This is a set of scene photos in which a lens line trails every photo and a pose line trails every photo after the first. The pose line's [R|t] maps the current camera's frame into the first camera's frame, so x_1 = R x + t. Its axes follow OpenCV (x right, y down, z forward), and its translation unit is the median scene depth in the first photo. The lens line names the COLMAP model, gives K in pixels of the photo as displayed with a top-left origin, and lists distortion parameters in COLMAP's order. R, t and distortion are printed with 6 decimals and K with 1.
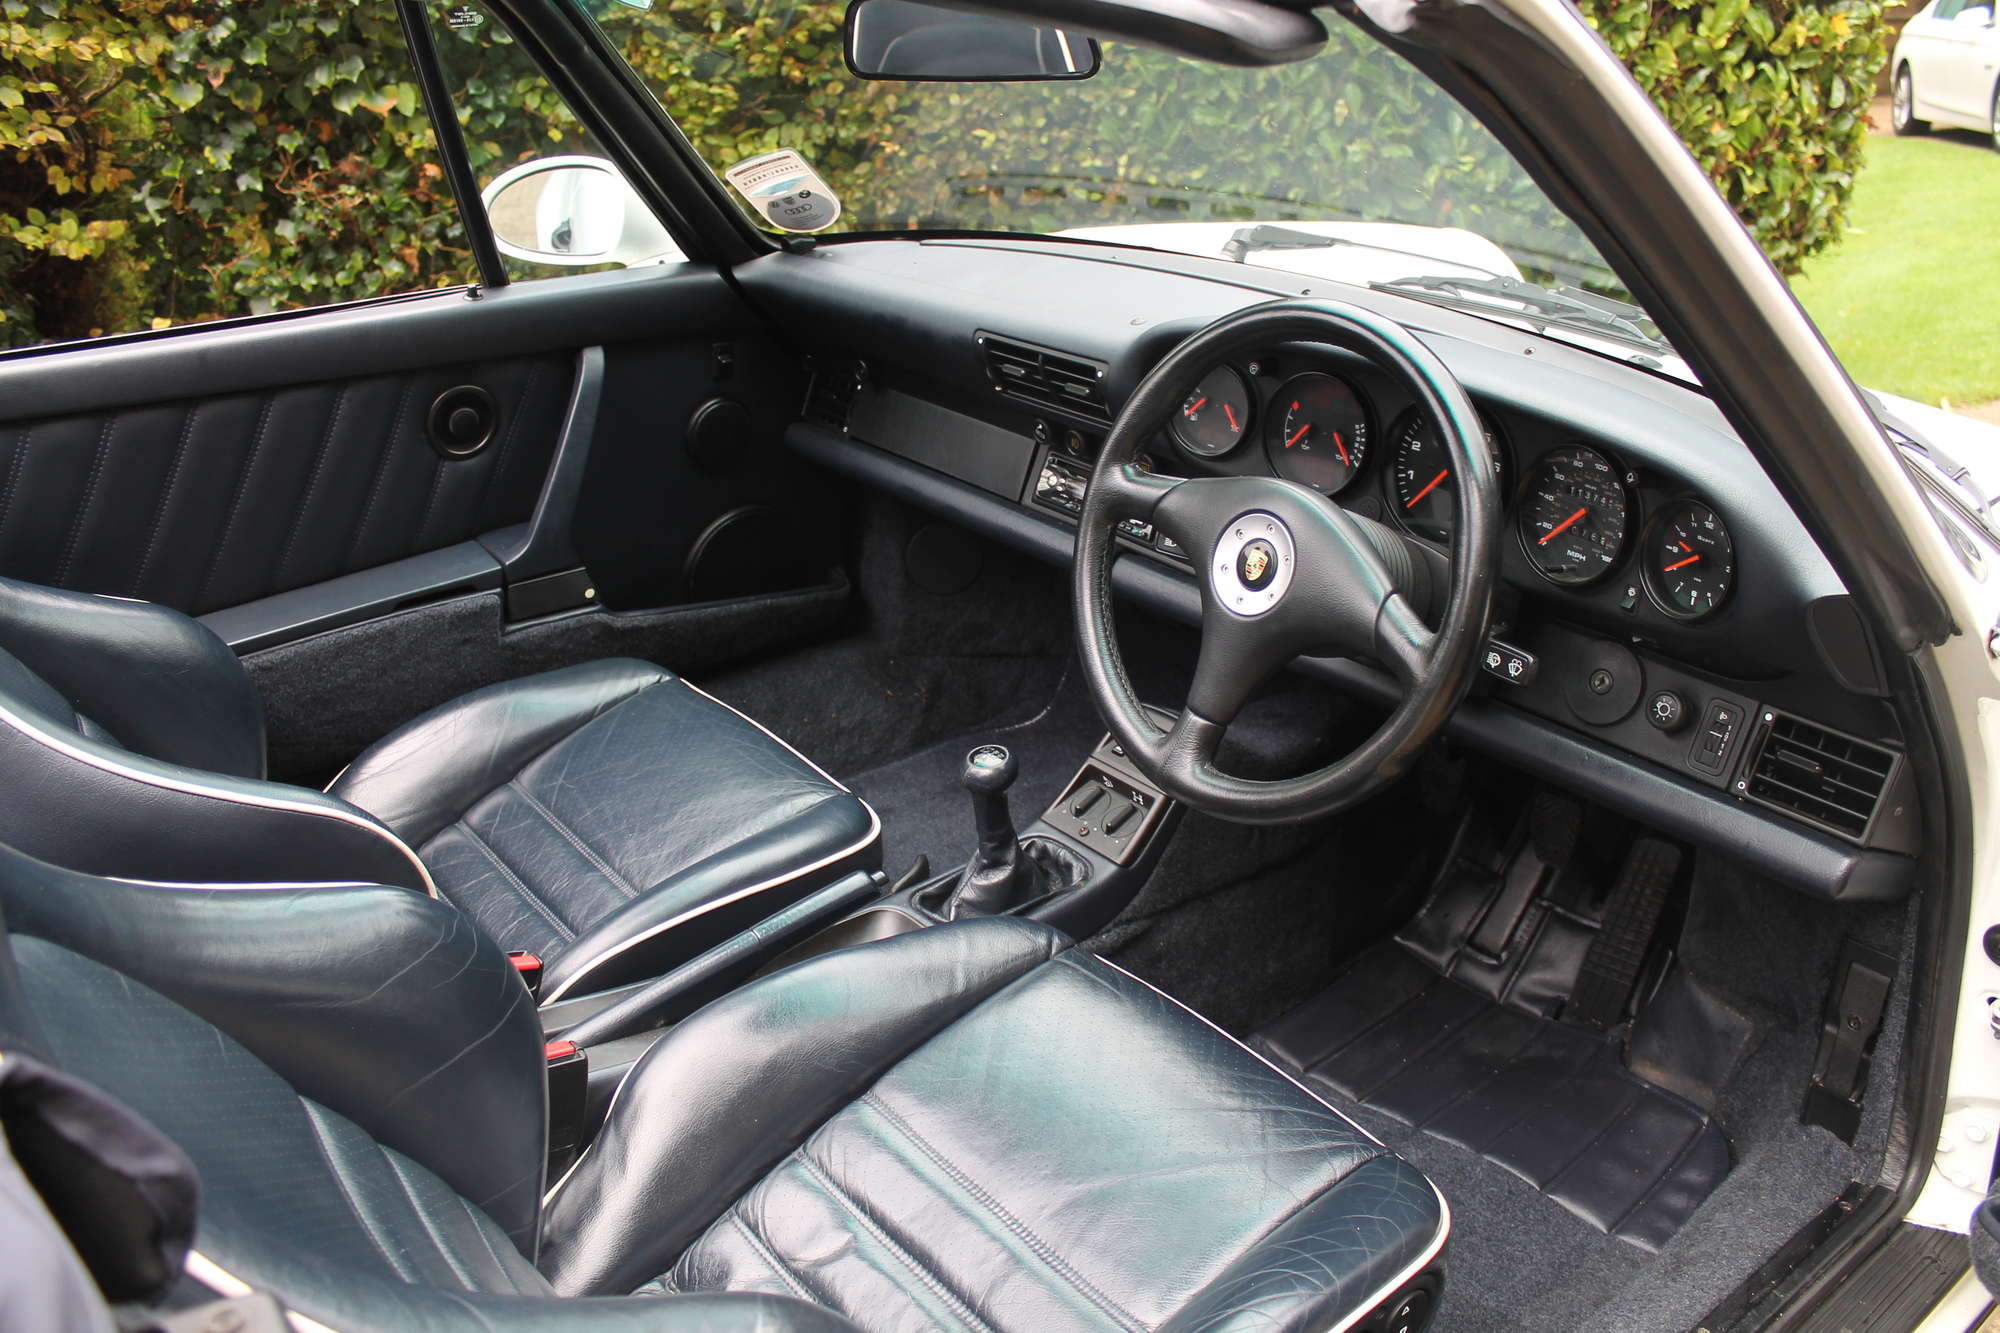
lens RADIAL K [[1635.1, 0, 999.1], [0, 1635.1, 662.1], [0, 0, 1]] dist [0.004146, 0.004575]
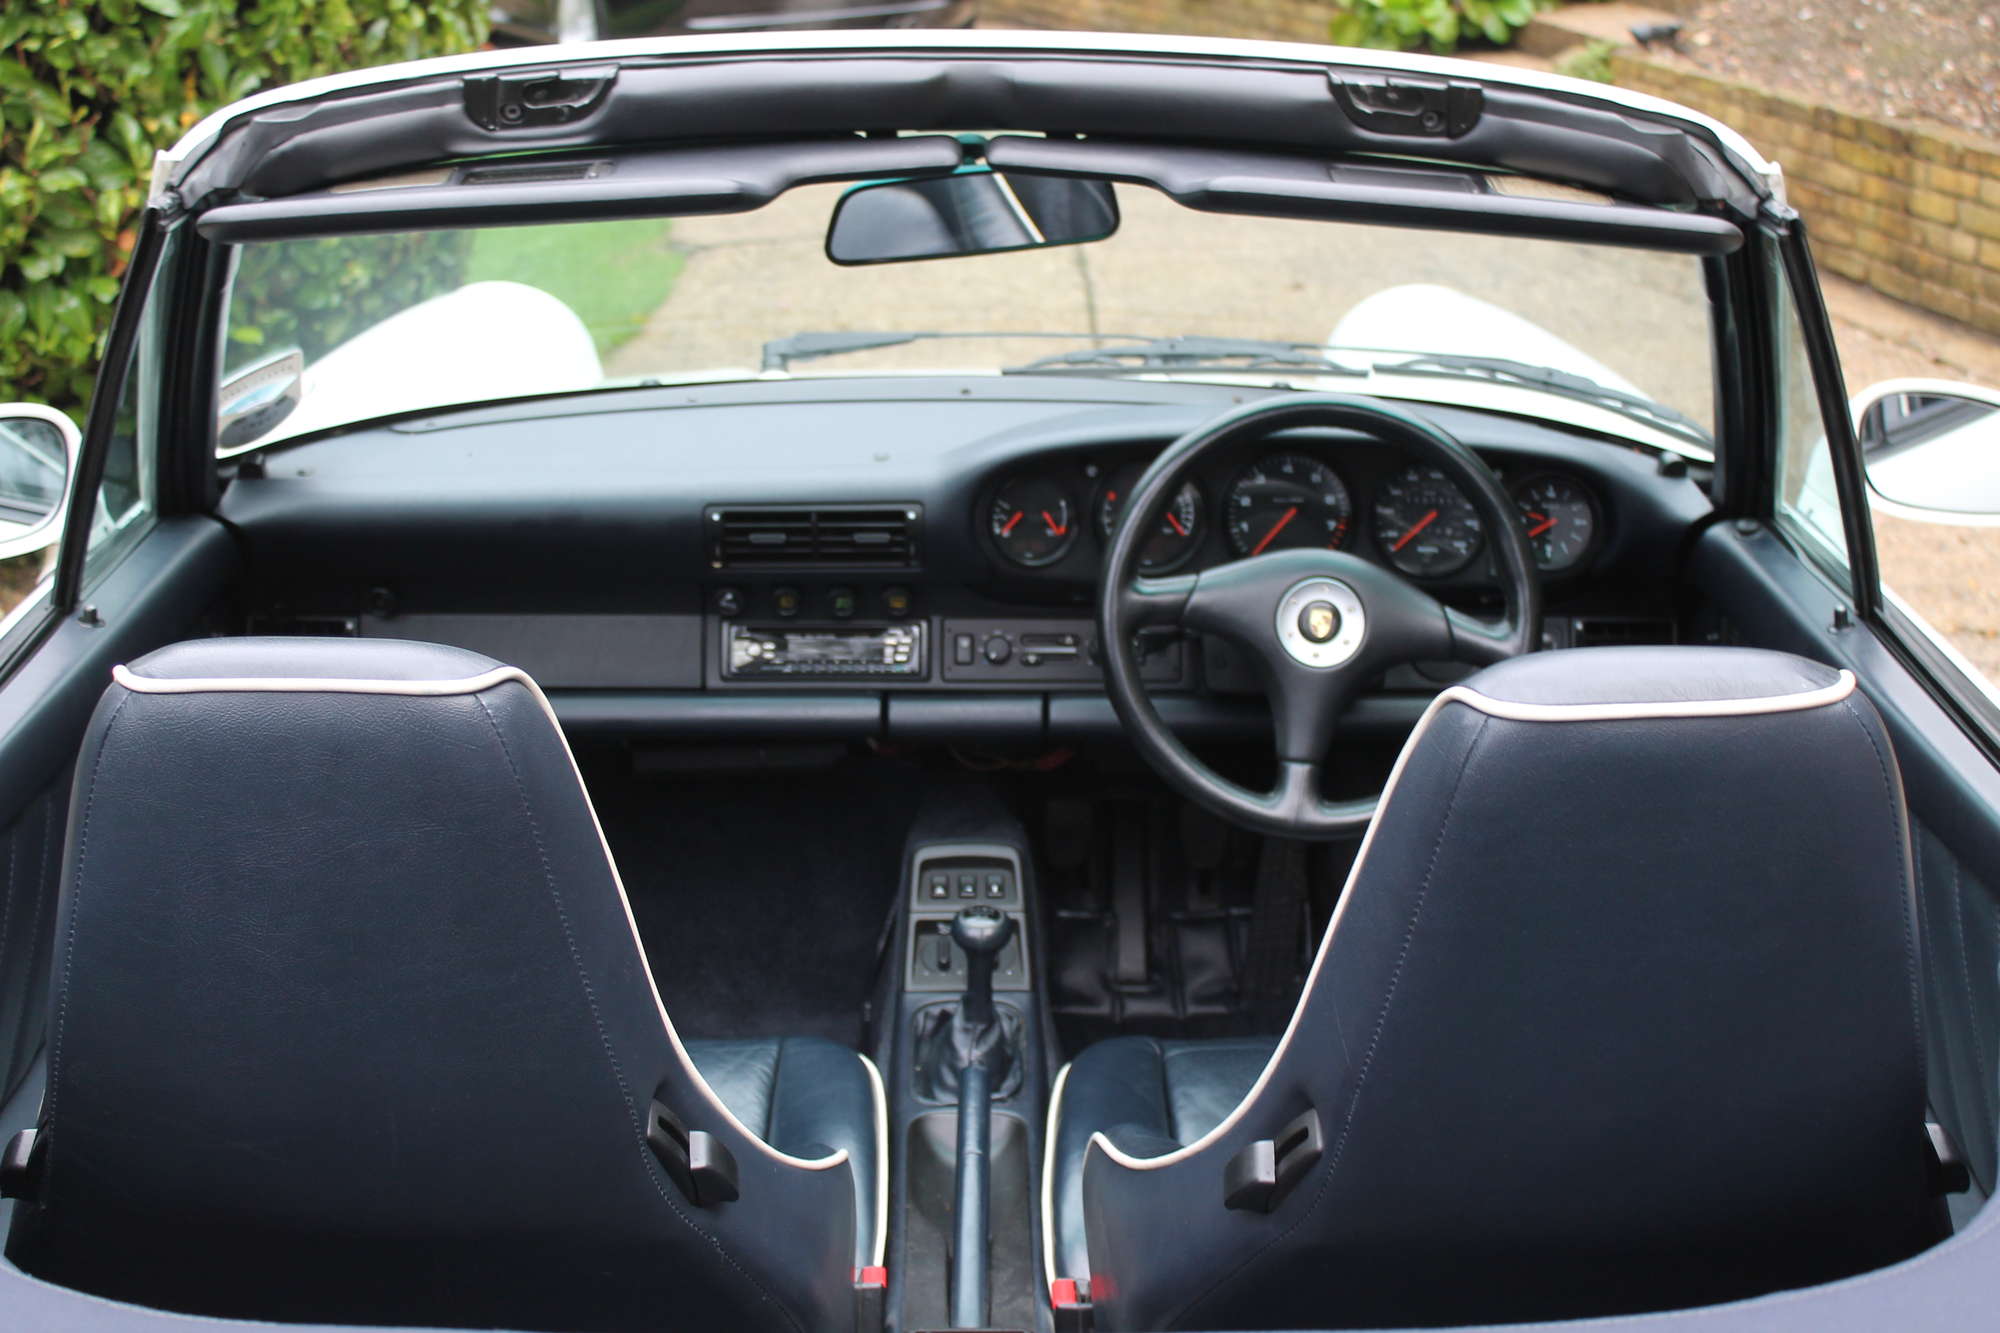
lens RADIAL K [[2647.7, 0, 1002.6], [0, 2647.7, 666.2], [0, 0, 1]] dist [-0.023195, 0.000000]
pose [[0.642674, -0.280287, 0.713029, -0.977921], [0.325206, 0.942473, 0.077362, -0.181678], [-0.693694, 0.182163, 0.696854, -0.112440]]
